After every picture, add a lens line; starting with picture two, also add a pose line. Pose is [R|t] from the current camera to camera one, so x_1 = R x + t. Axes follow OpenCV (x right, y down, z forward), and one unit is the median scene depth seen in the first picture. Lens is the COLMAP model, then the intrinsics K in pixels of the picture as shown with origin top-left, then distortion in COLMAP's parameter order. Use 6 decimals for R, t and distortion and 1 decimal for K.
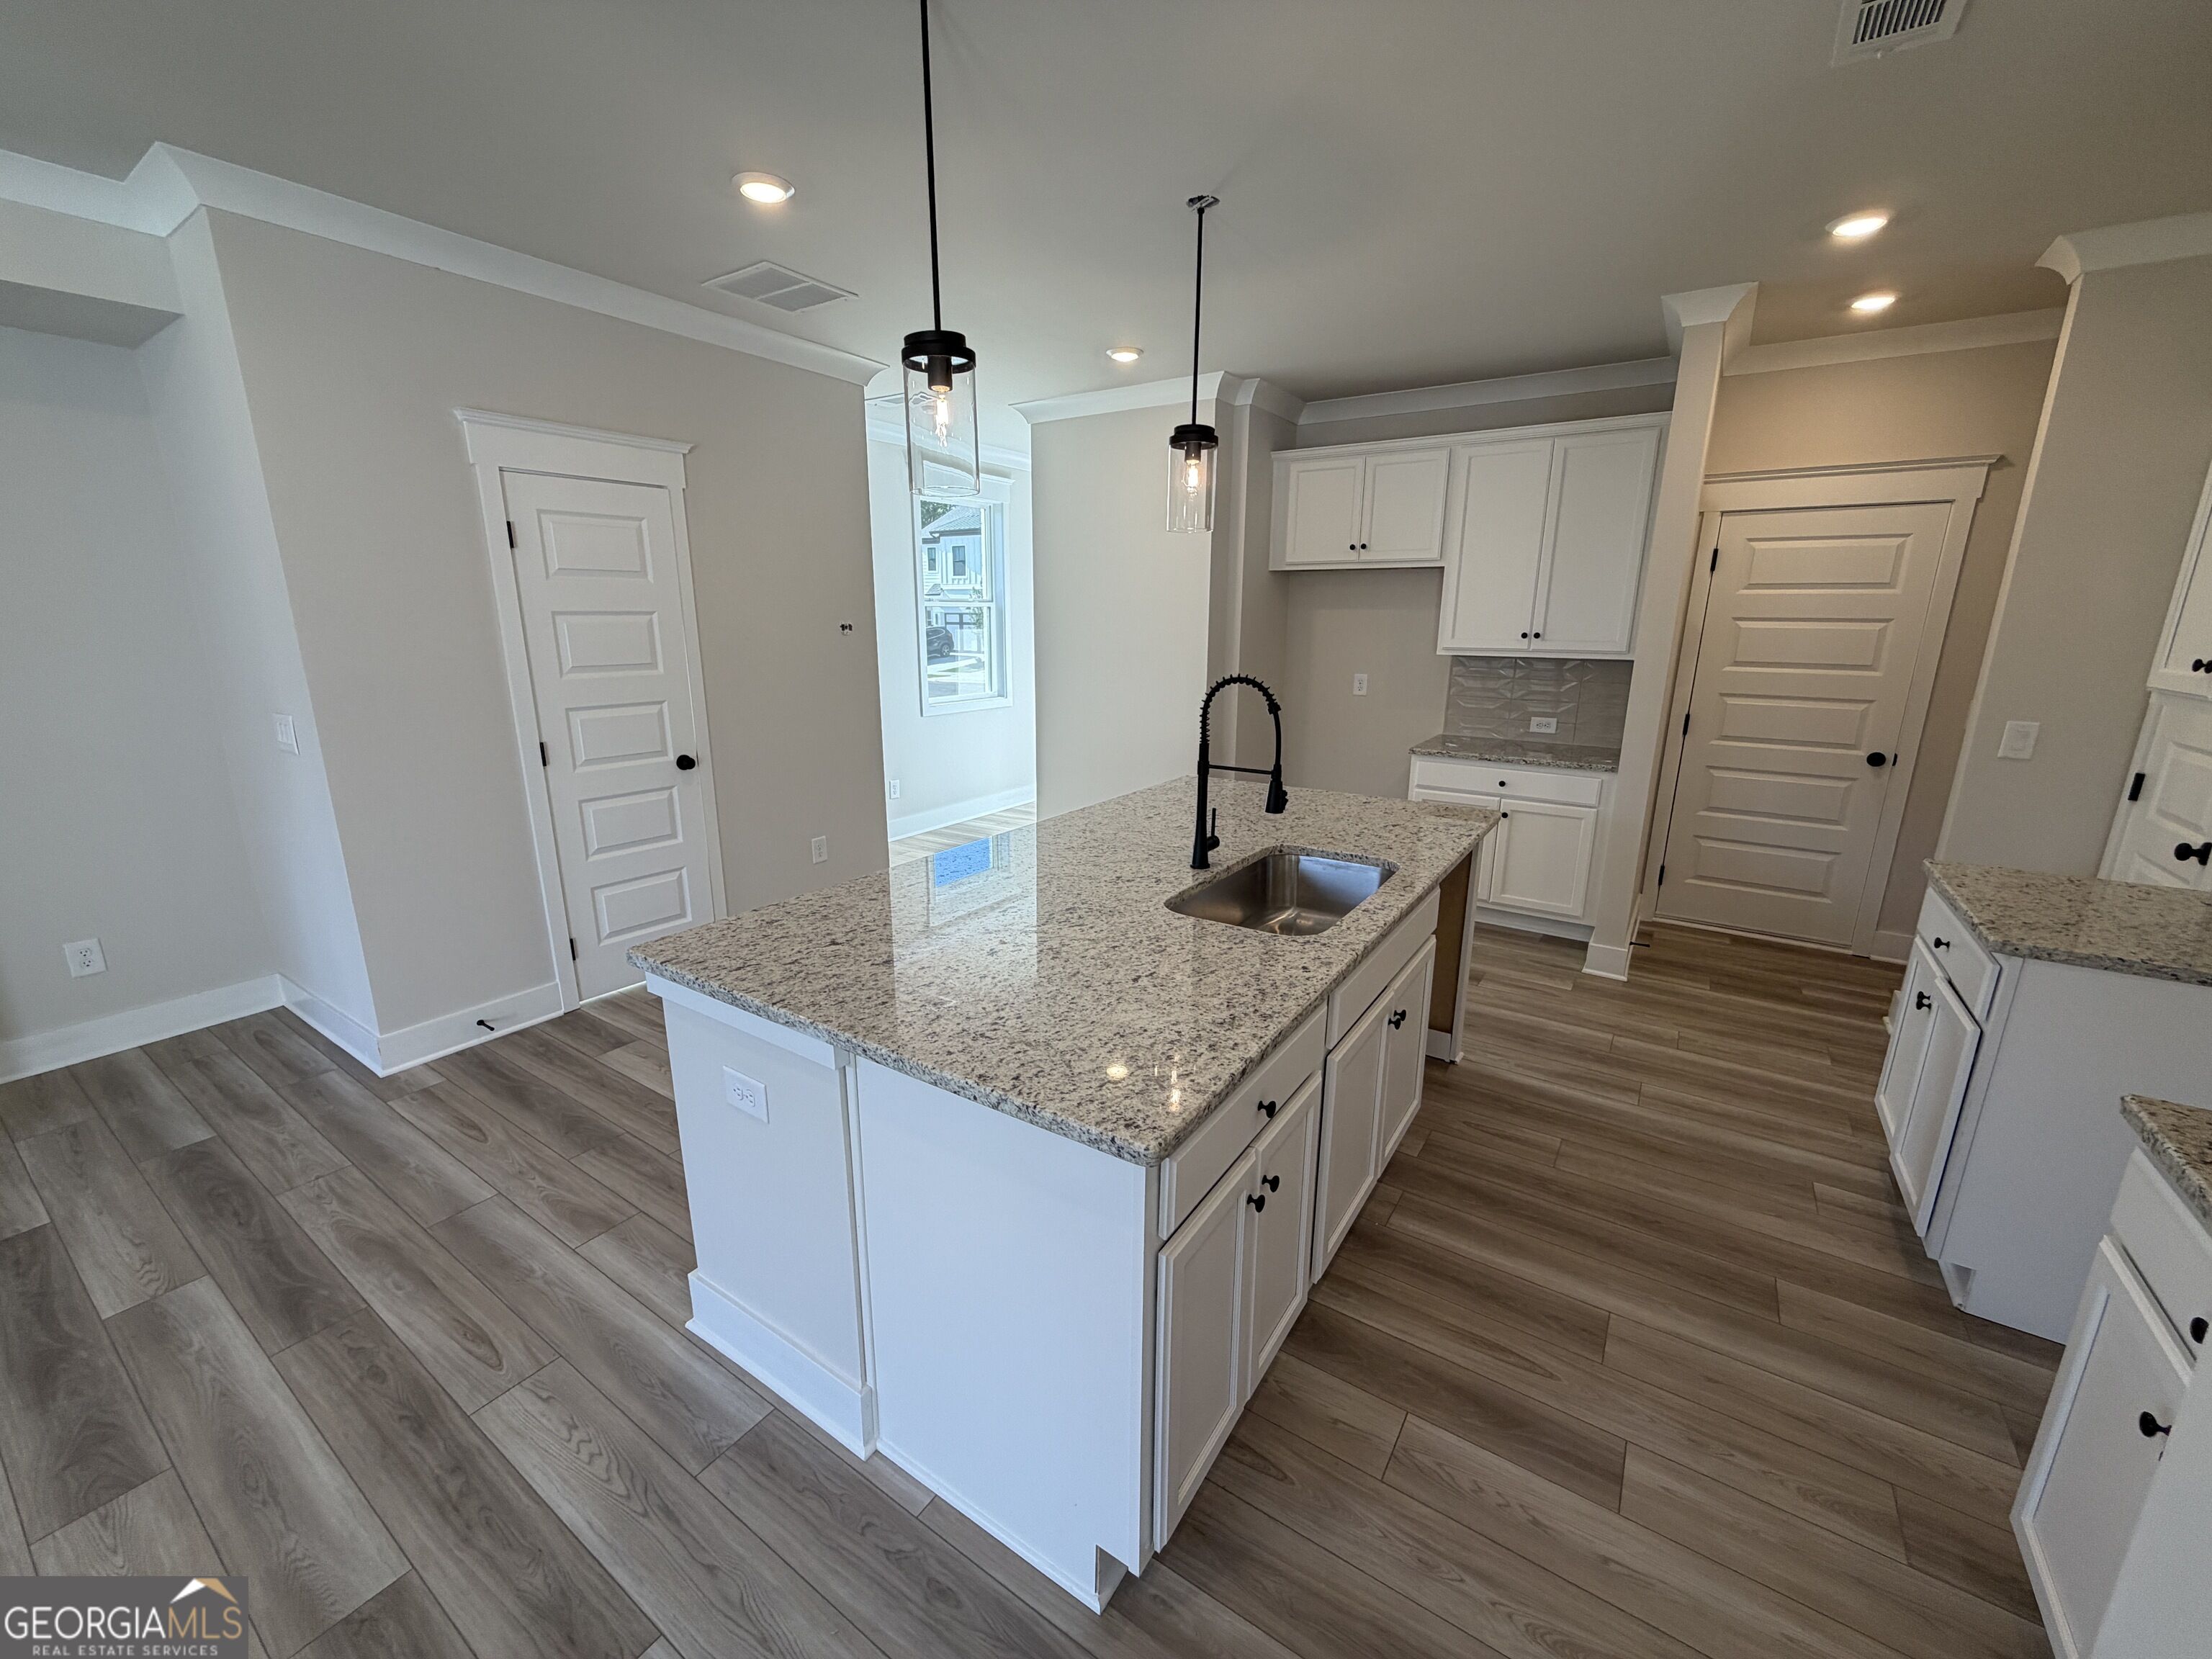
lens RADIAL K [[883.8, 0, 1100.5], [0, 883.8, 833.4], [0, 0, 1]] dist [0.000180, 0.000131]
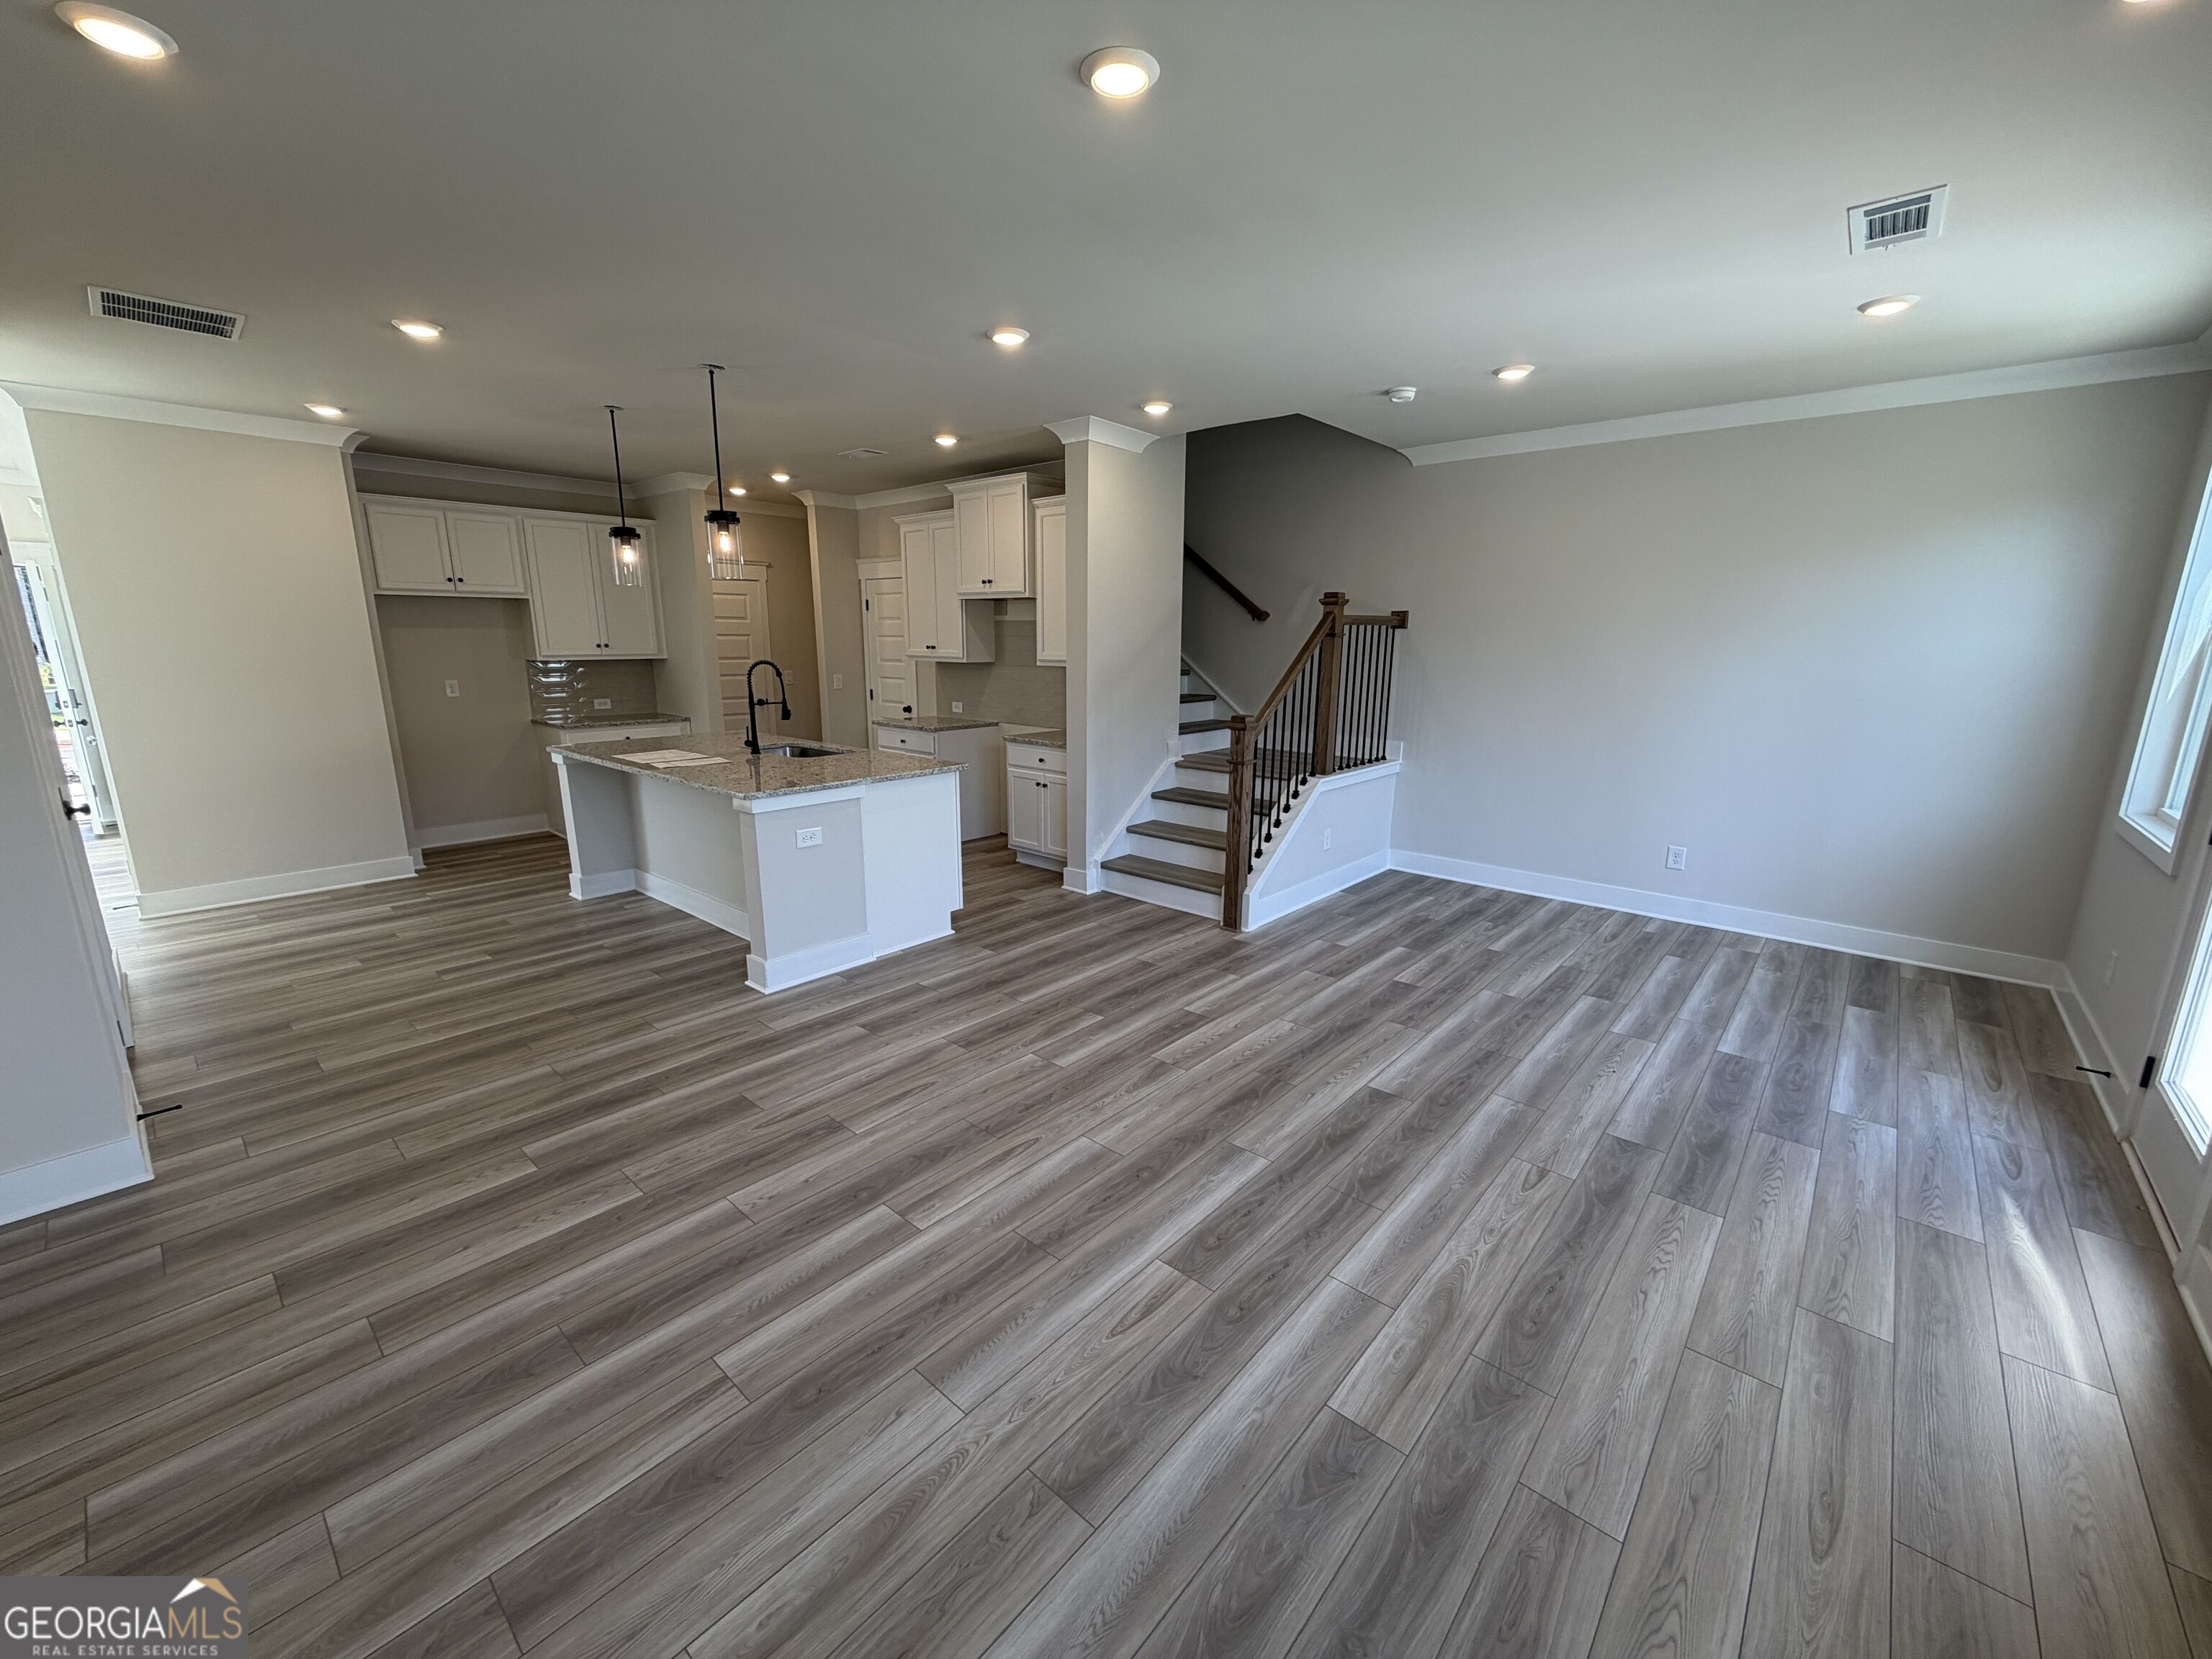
lens RADIAL K [[883.8, 0, 1100.5], [0, 883.8, 833.4], [0, 0, 1]] dist [0.000180, 0.000131]
pose [[0.133315, -0.221175, 0.966079, -1.883424], [0.236776, 0.953661, 0.185658, 0.023433], [-0.962374, 0.203993, 0.179506, -0.124398]]
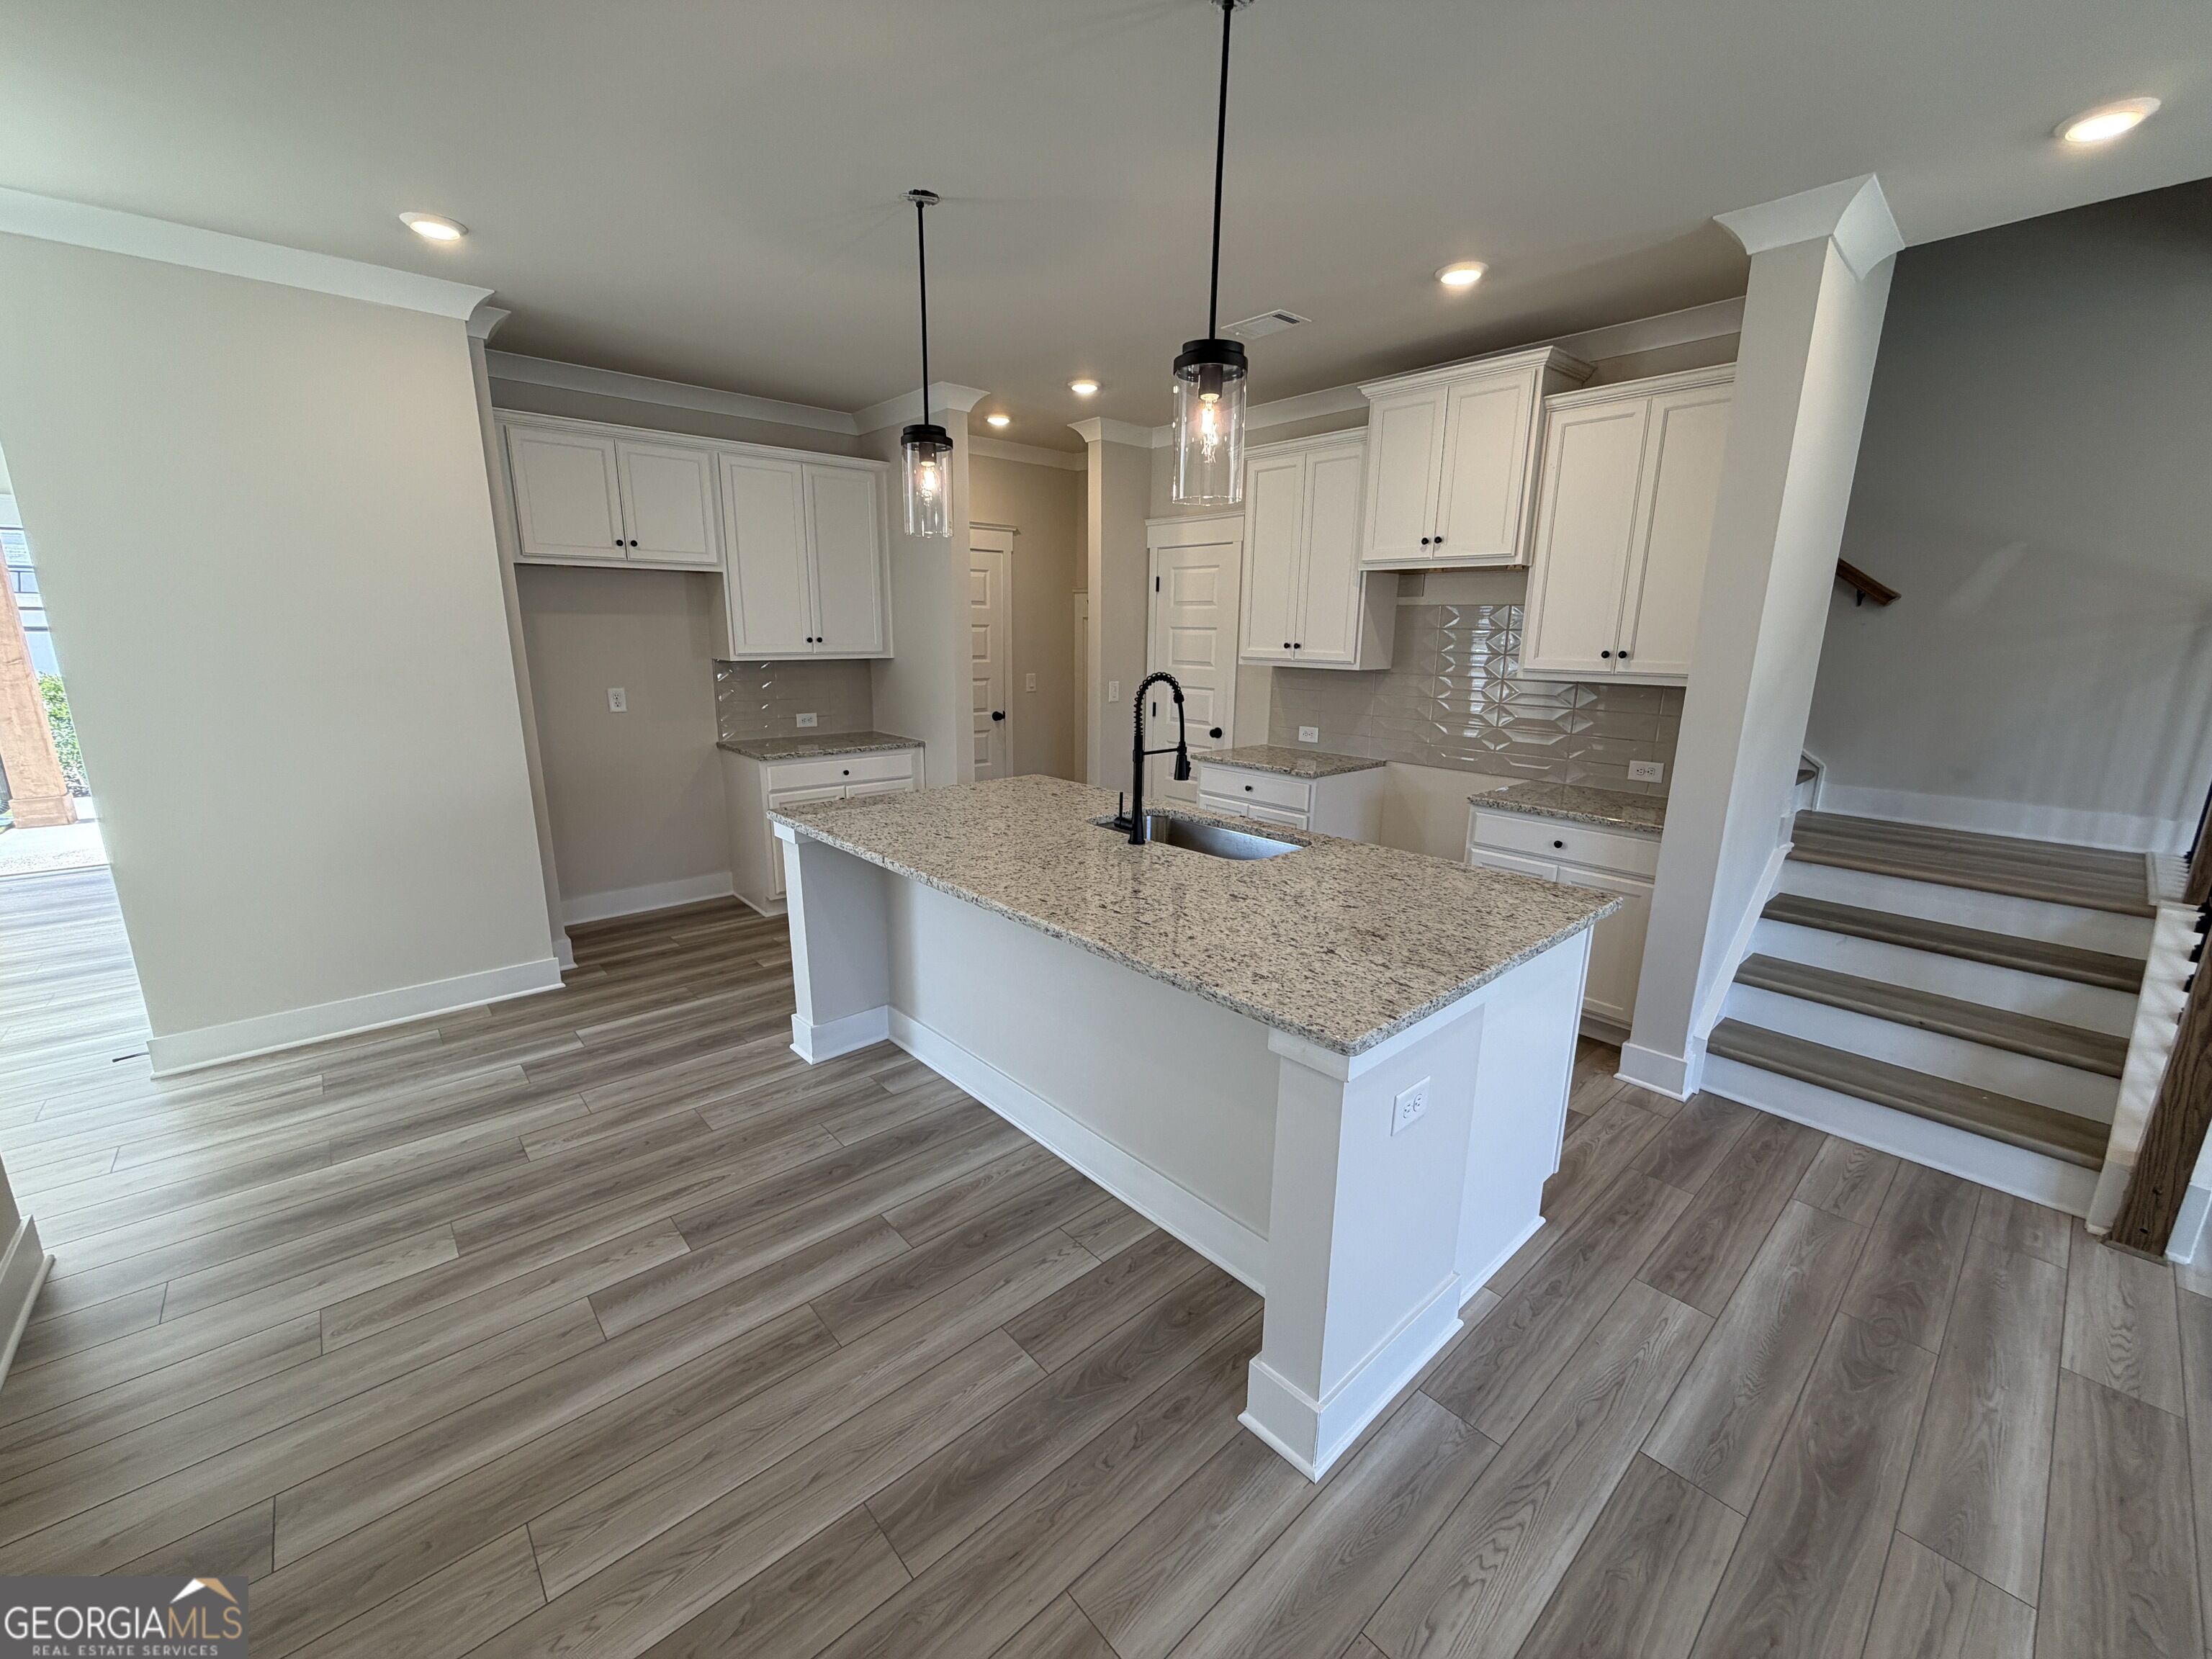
lens RADIAL K [[883.8, 0, 1100.5], [0, 883.8, 833.4], [0, 0, 1]] dist [0.000180, 0.000131]
pose [[0.252460, -0.223758, 0.941380, -0.998911], [0.227538, 0.959341, 0.167006, -0.180406], [-0.940473, 0.172038, 0.293109, 0.722659]]
